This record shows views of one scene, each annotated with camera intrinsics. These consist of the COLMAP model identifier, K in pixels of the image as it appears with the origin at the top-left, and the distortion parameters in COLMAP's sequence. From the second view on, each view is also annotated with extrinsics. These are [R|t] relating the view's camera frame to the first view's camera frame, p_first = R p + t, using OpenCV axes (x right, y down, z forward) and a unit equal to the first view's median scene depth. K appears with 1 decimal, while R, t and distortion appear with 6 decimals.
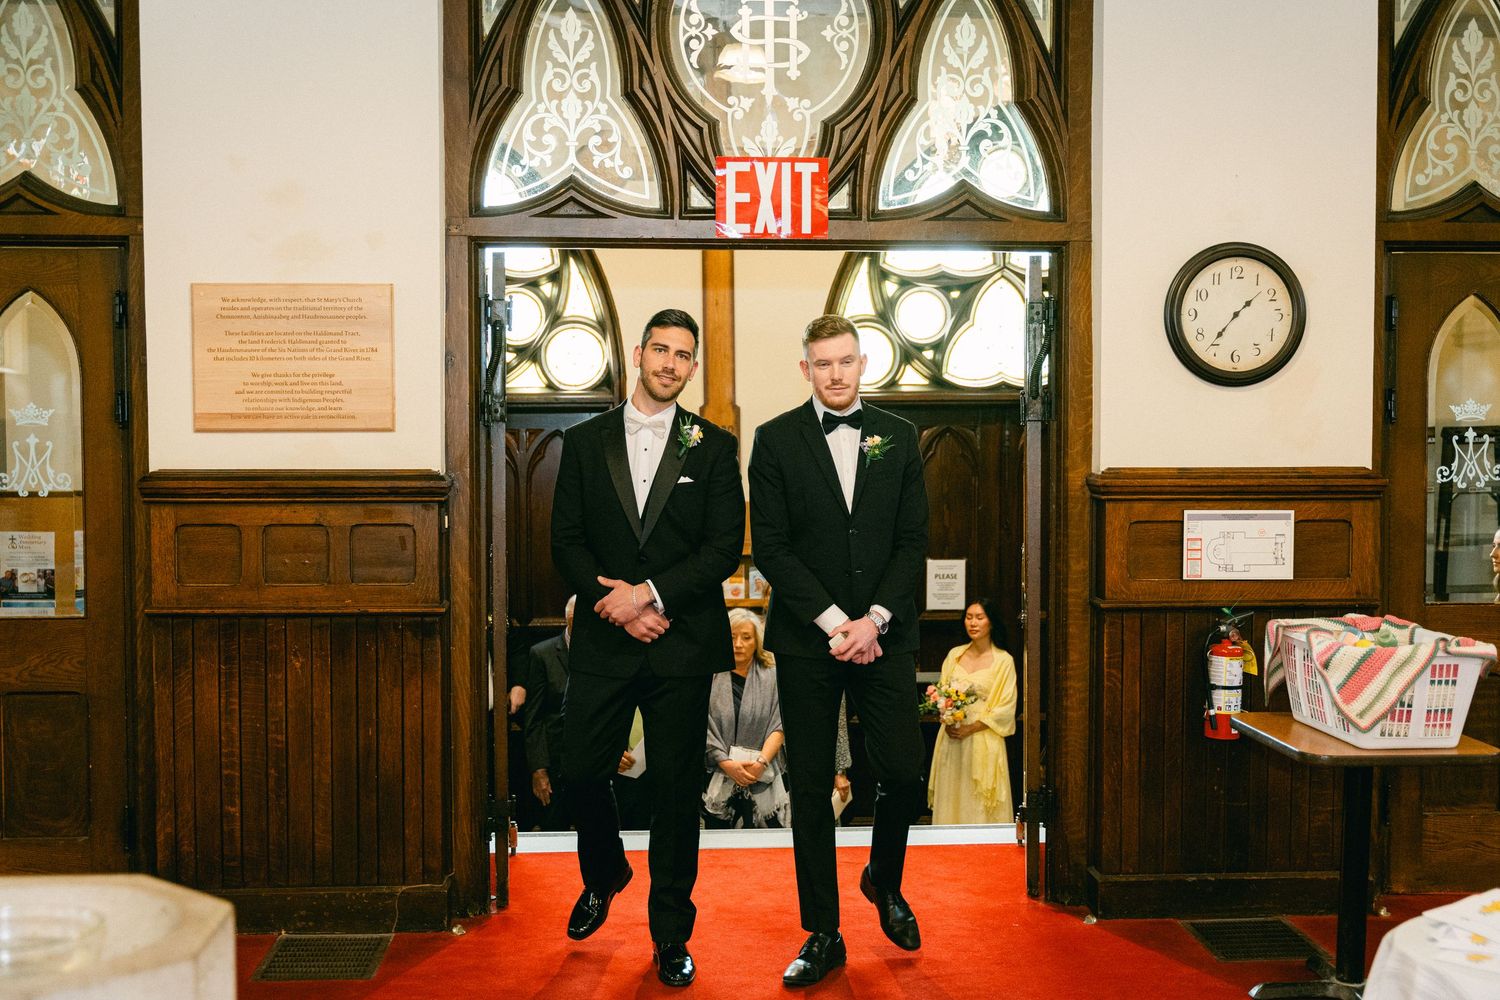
lens RADIAL K [[1680.1, 0, 736.5], [0, 1680.1, 490.0], [0, 0, 1]] dist [0.017383, 0.000000]
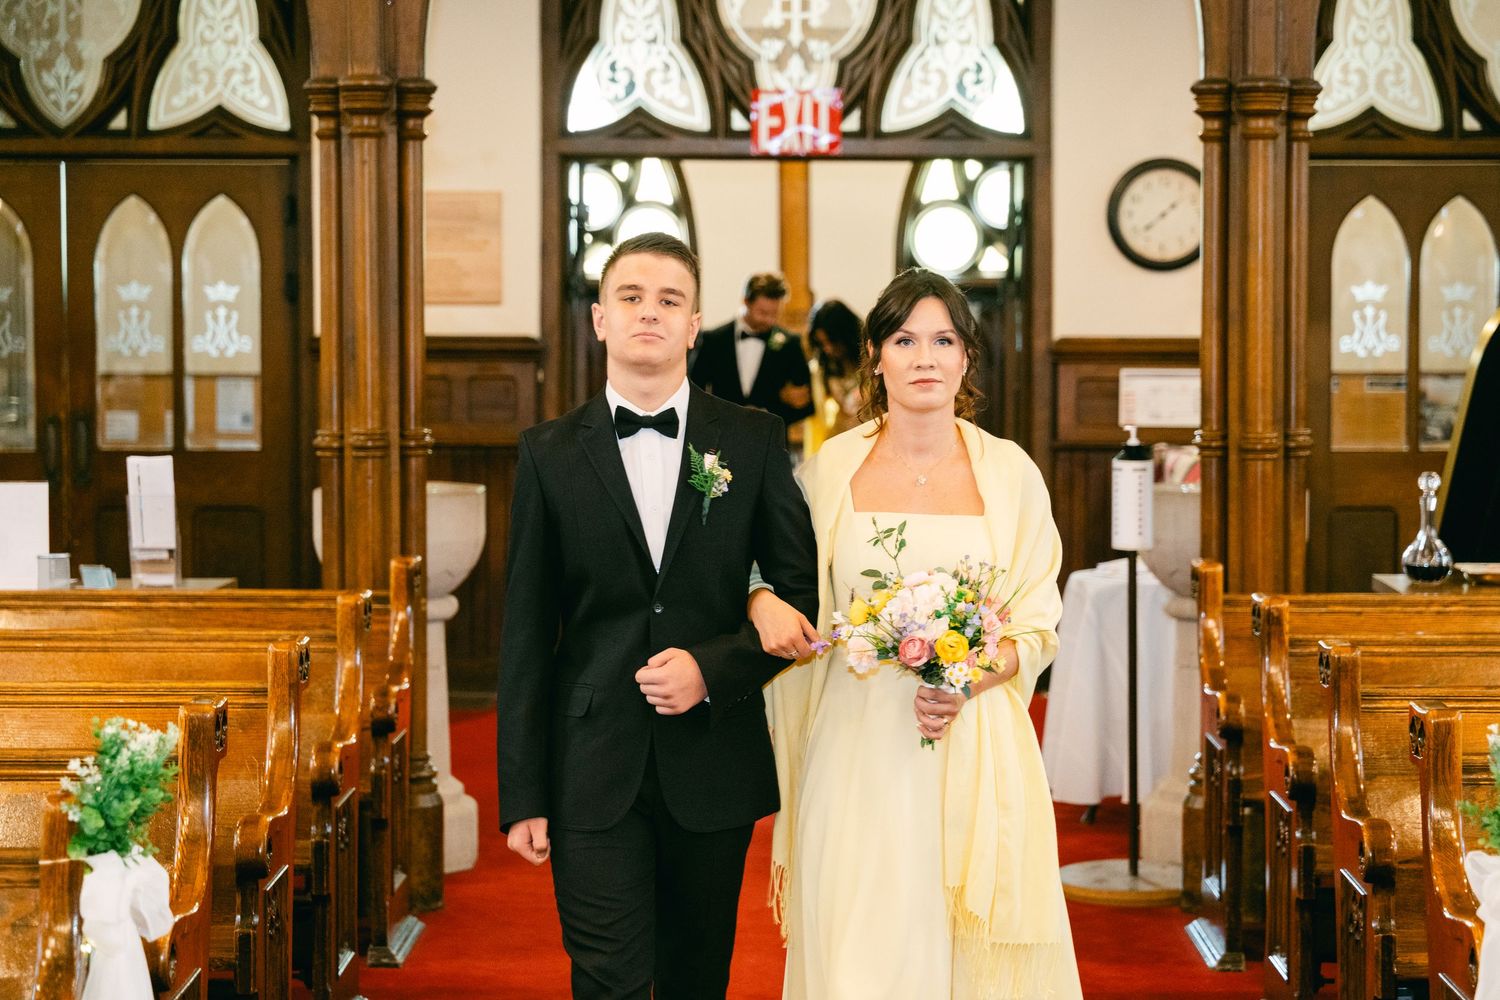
lens RADIAL K [[3111.1, 0, 752.2], [0, 3111.1, 506.6], [0, 0, 1]] dist [0.059351, 0.000000]
pose [[0.997342, 0.007123, -0.072514, 0.159308], [-0.005998, 0.999859, 0.015712, 0.078737], [0.072616, -0.015235, 0.997244, -1.339754]]
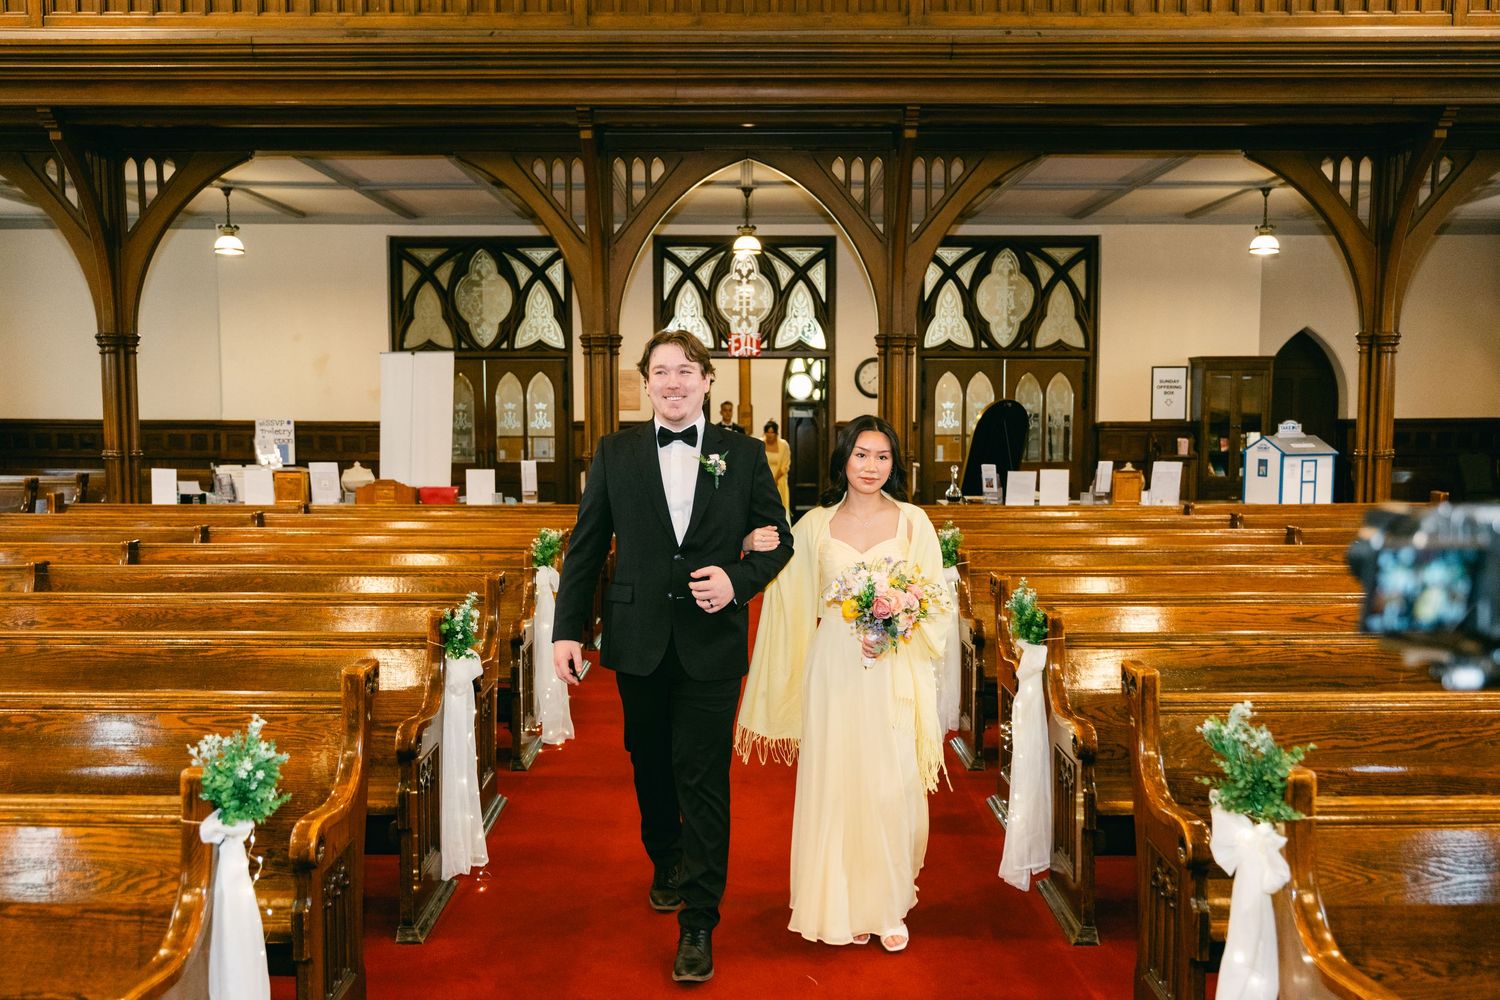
lens RADIAL K [[1301.4, 0, 724.8], [0, 1301.4, 521.3], [0, 0, 1]] dist [0.002154, -0.004400]
pose [[0.996960, 0.006976, -0.077603, 0.194646], [-0.004237, 0.999364, 0.035403, 0.101216], [0.077800, -0.034967, 0.996356, -1.753156]]
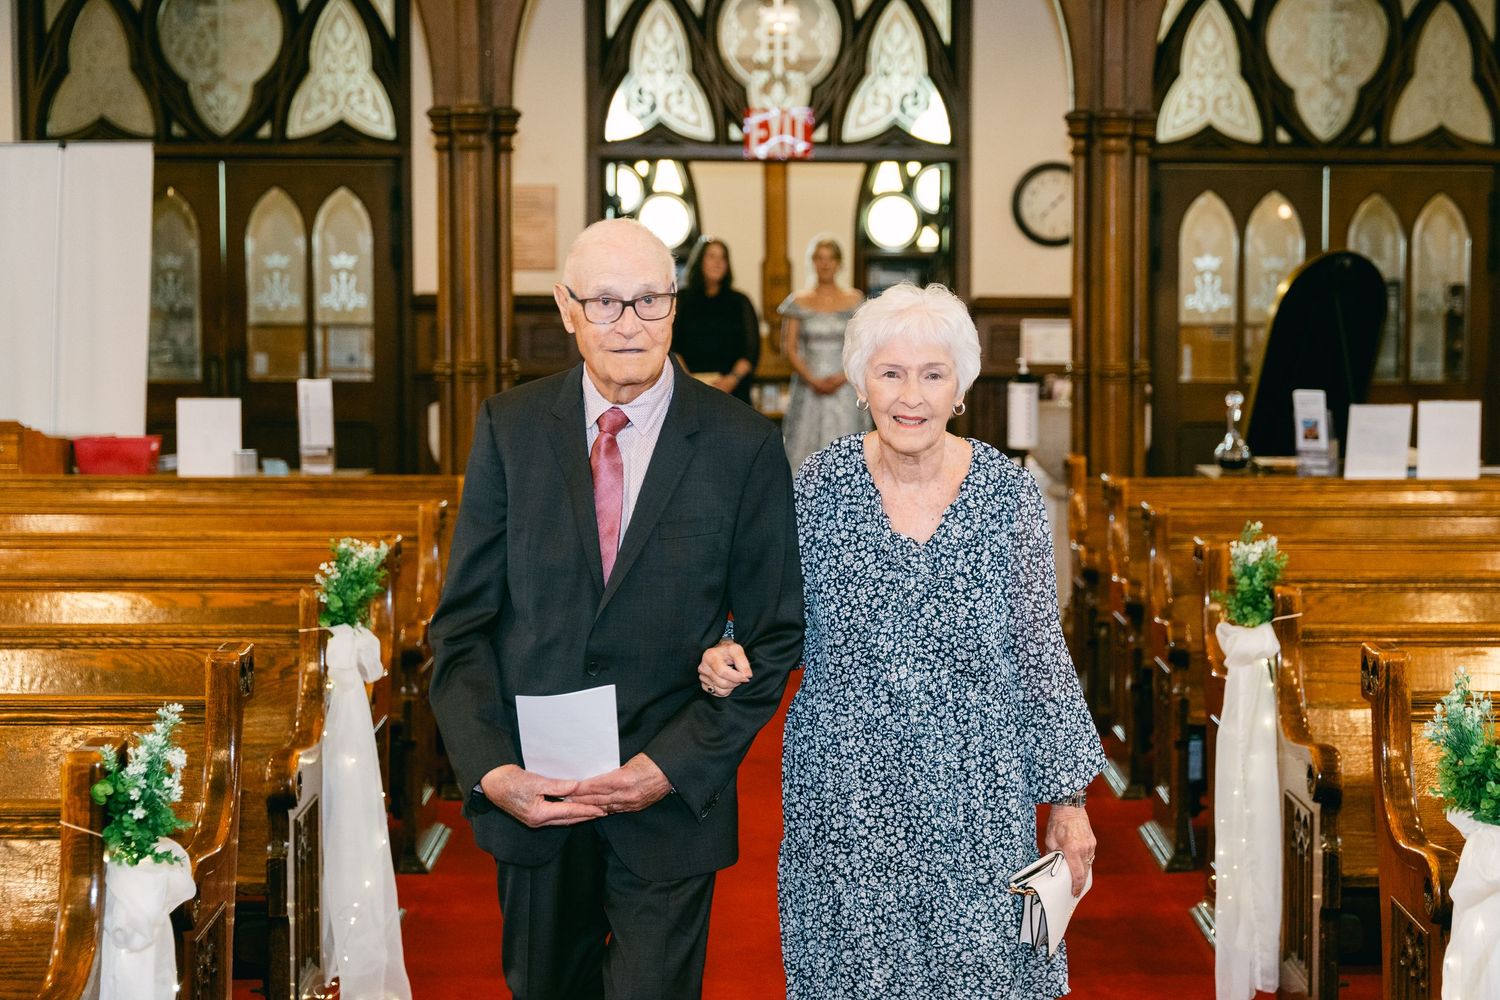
lens RADIAL K [[2631.2, 0, 823.2], [0, 2631.2, 442.6], [0, 0, 1]] dist [0.040974, 0.000000]
pose [[0.999223, 0.006946, -0.038804, 0.168829], [-0.006338, 0.999856, 0.015758, 0.092690], [0.038908, -0.015500, 0.999123, -1.624071]]
